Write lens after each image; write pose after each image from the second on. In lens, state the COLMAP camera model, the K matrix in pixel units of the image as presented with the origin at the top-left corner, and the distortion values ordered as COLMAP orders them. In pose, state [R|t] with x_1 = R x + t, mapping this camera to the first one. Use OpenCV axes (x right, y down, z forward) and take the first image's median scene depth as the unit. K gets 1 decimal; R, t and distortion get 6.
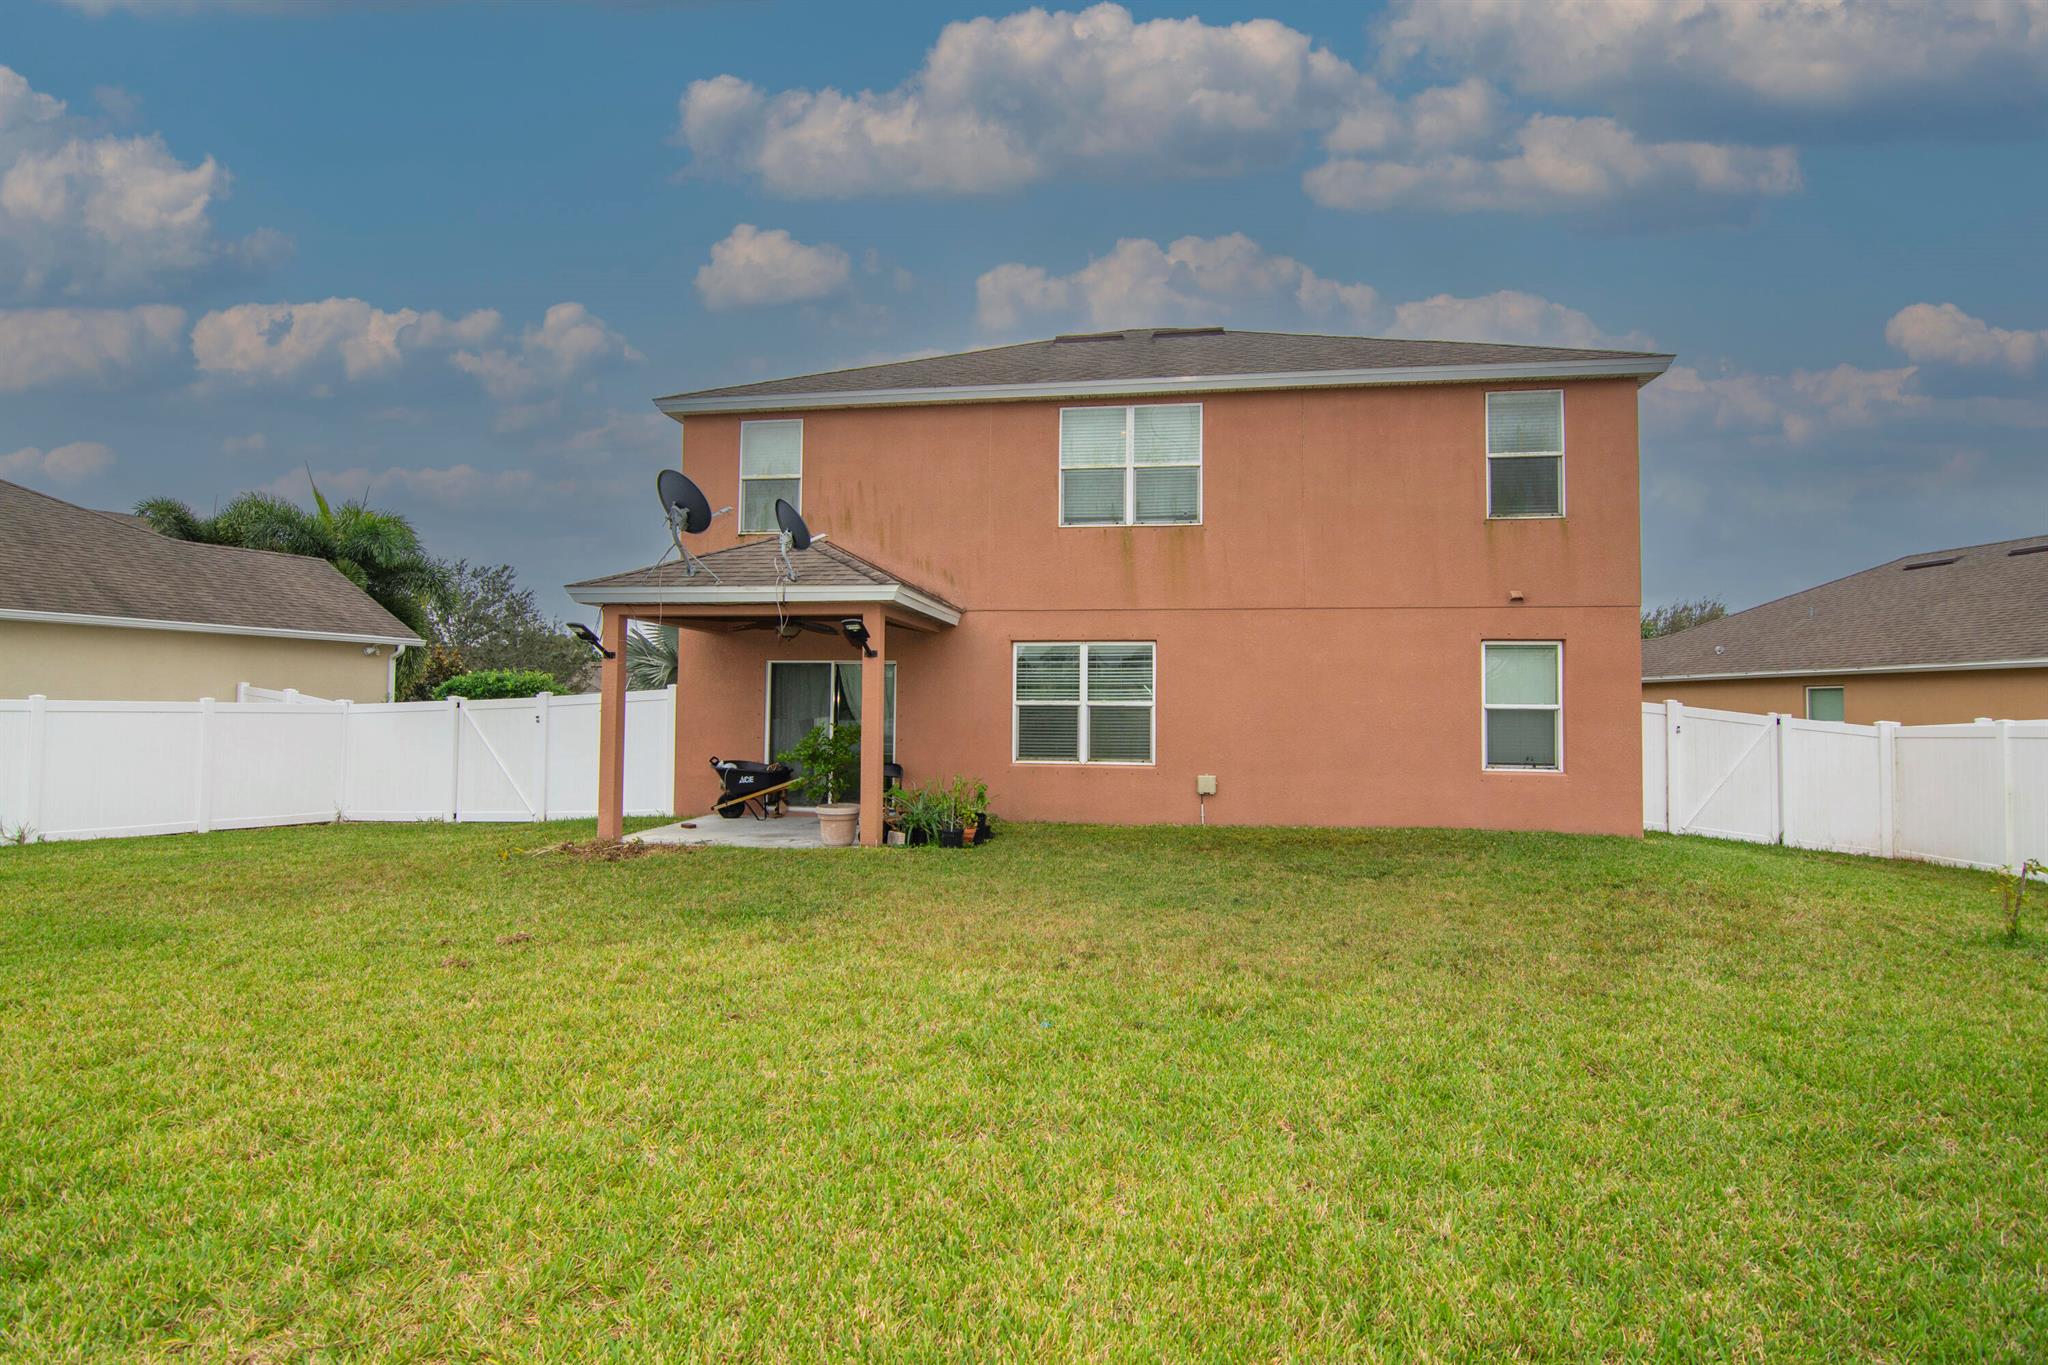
lens RADIAL K [[959.8, 0, 1024.0], [0, 959.8, 682.5], [0, 0, 1]] dist [0.002111, -0.000163]
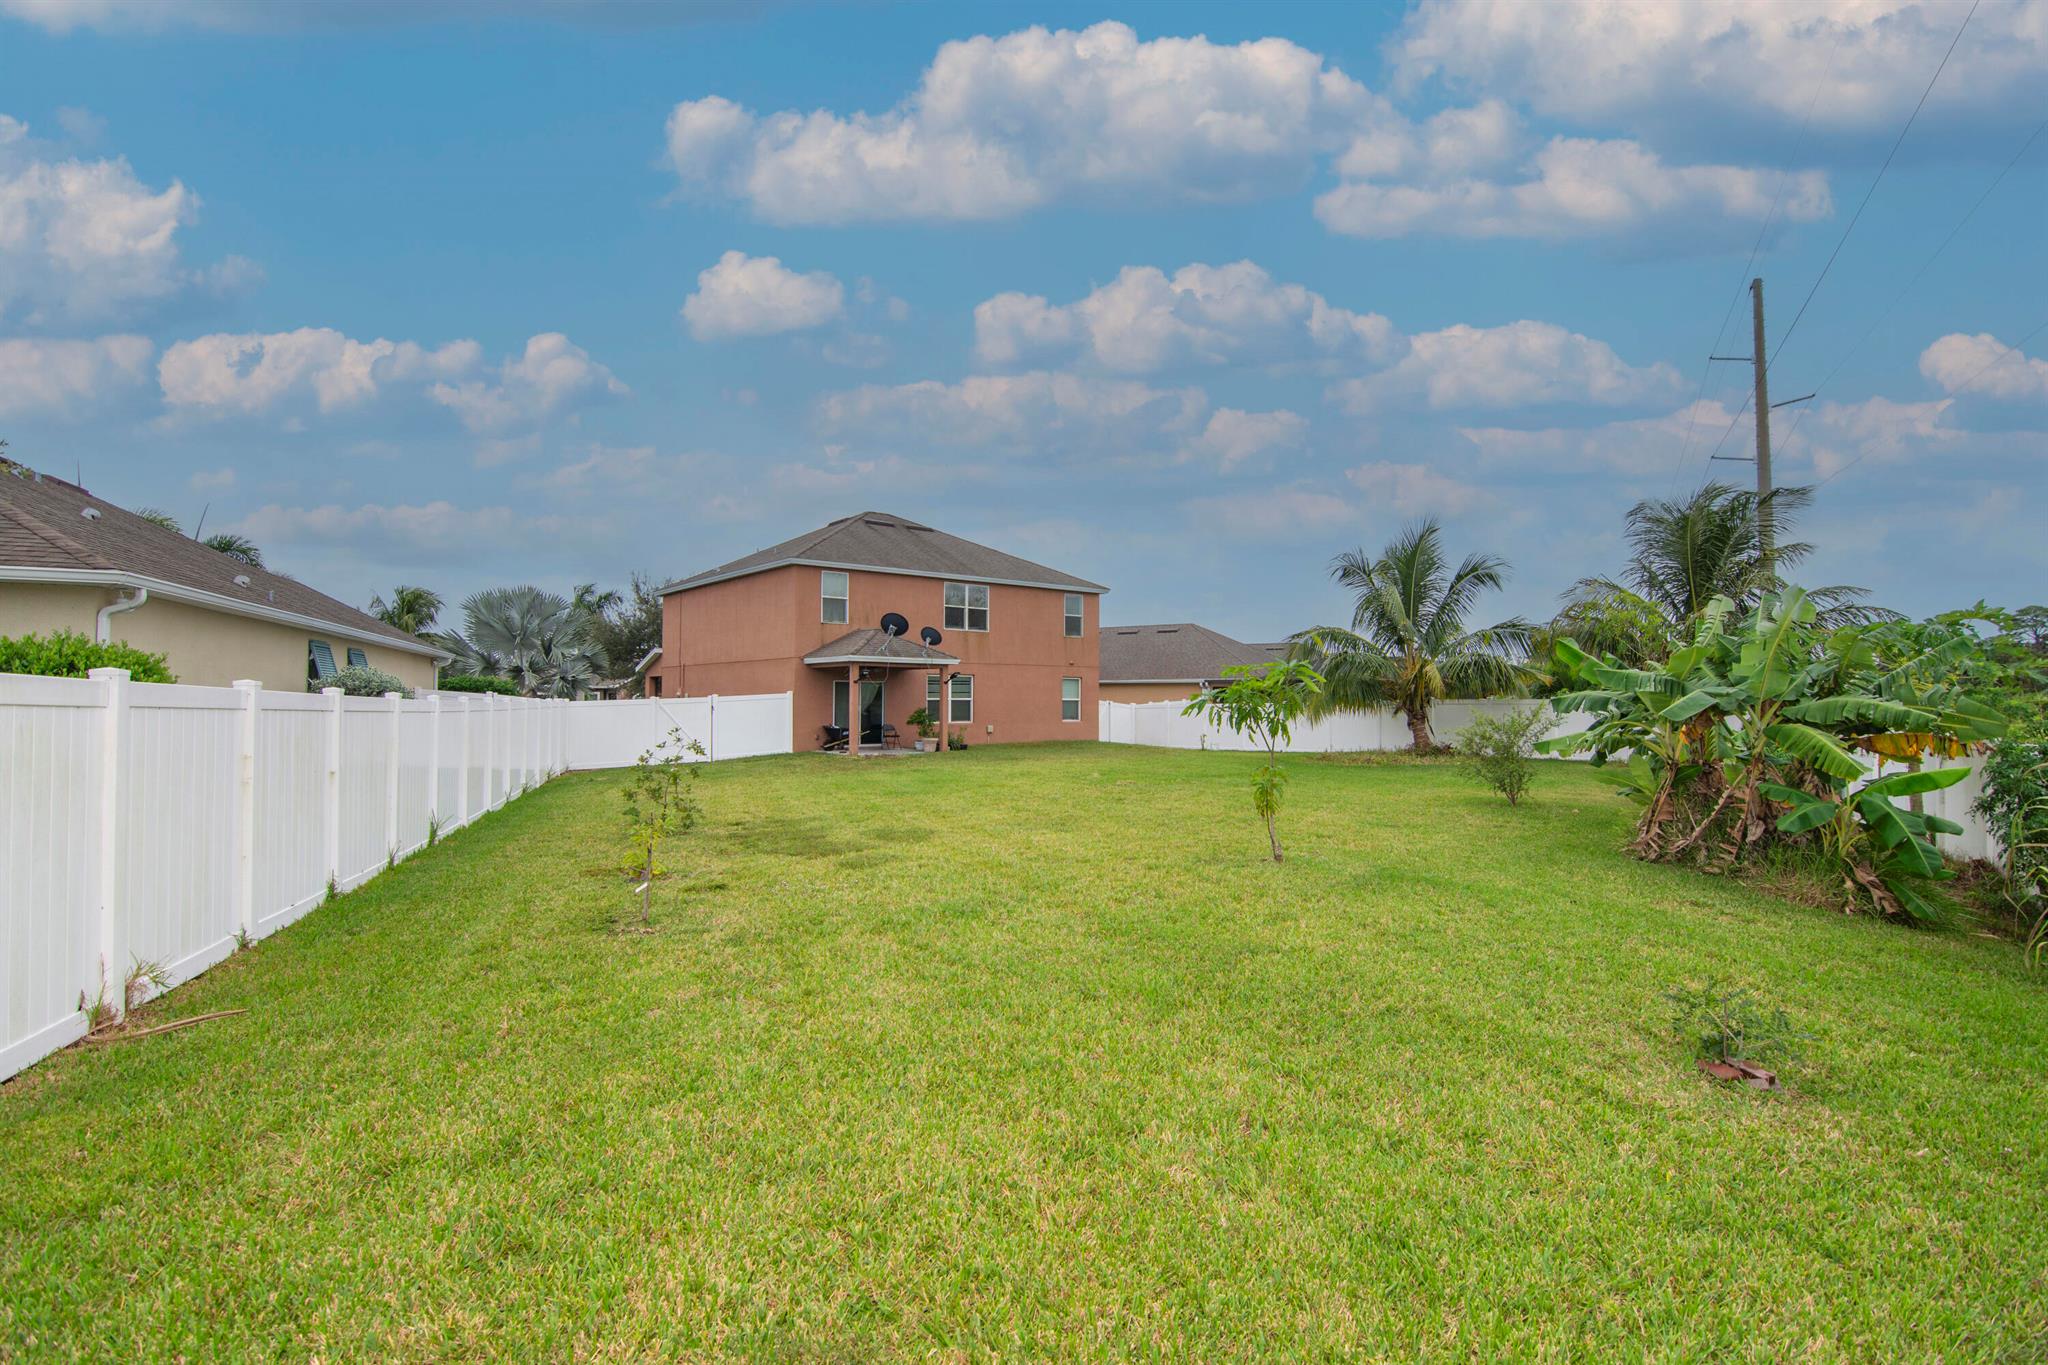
lens RADIAL K [[970.8, 0, 1024.0], [0, 970.8, 682.5], [0, 0, 1]] dist [0.016088, 0.000085]
pose [[0.673570, 0.006988, 0.739090, -1.705911], [-0.019045, 0.999787, 0.007904, -0.046094], [-0.738878, -0.019400, 0.673560, -0.875209]]
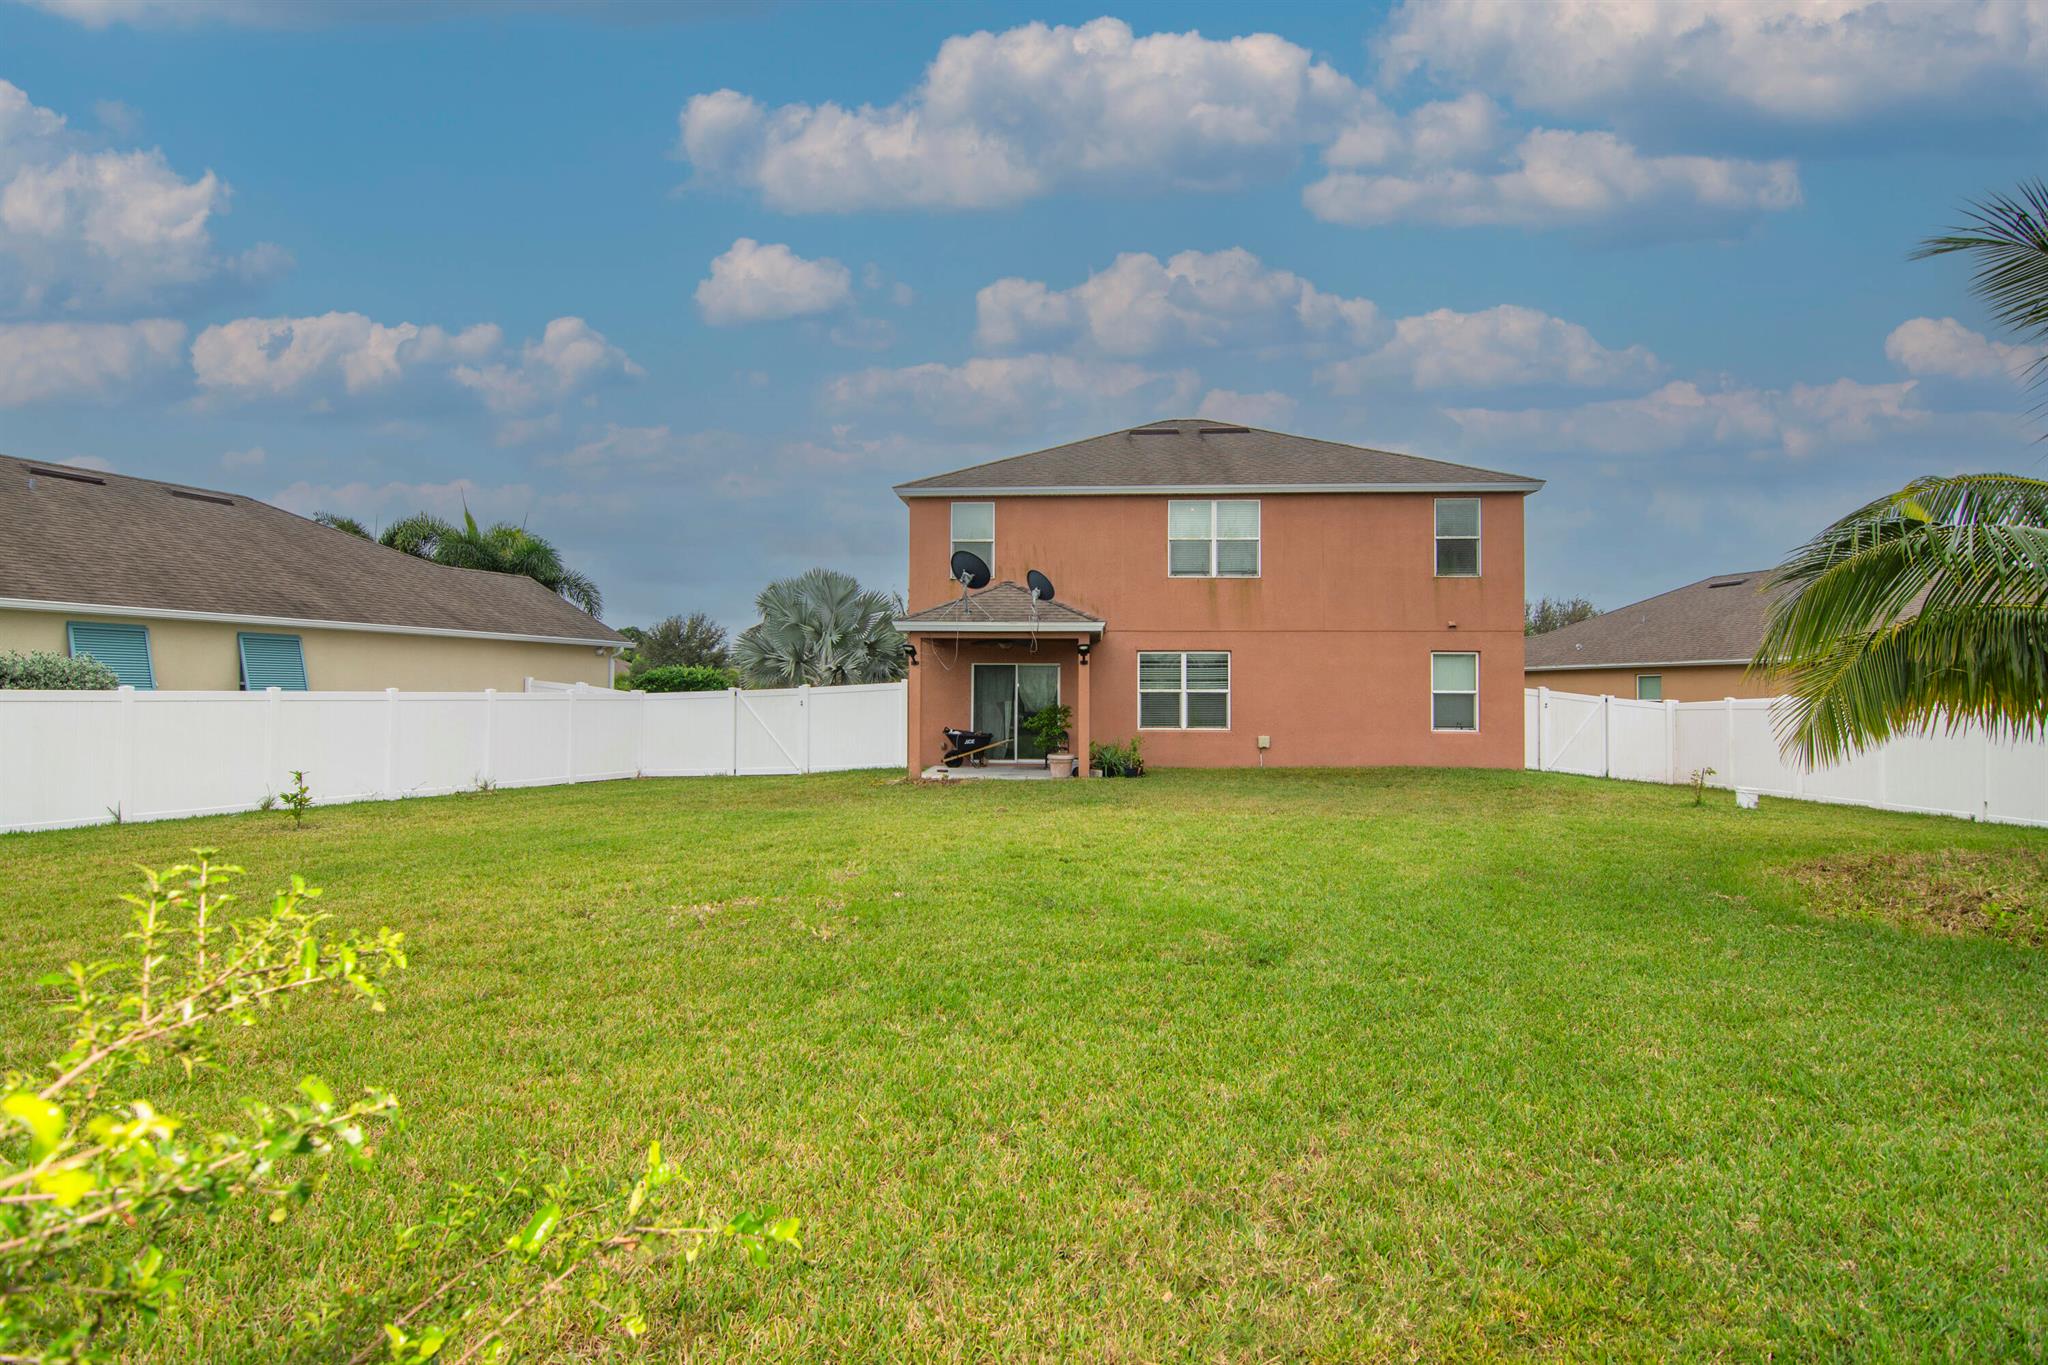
lens RADIAL K [[970.8, 0, 1024.0], [0, 970.8, 682.5], [0, 0, 1]] dist [0.016088, 0.000085]
pose [[0.995262, -0.004095, 0.097147, -0.349784], [0.002397, 0.999842, 0.017587, -0.020286], [-0.097204, -0.017271, 0.995115, -0.543482]]
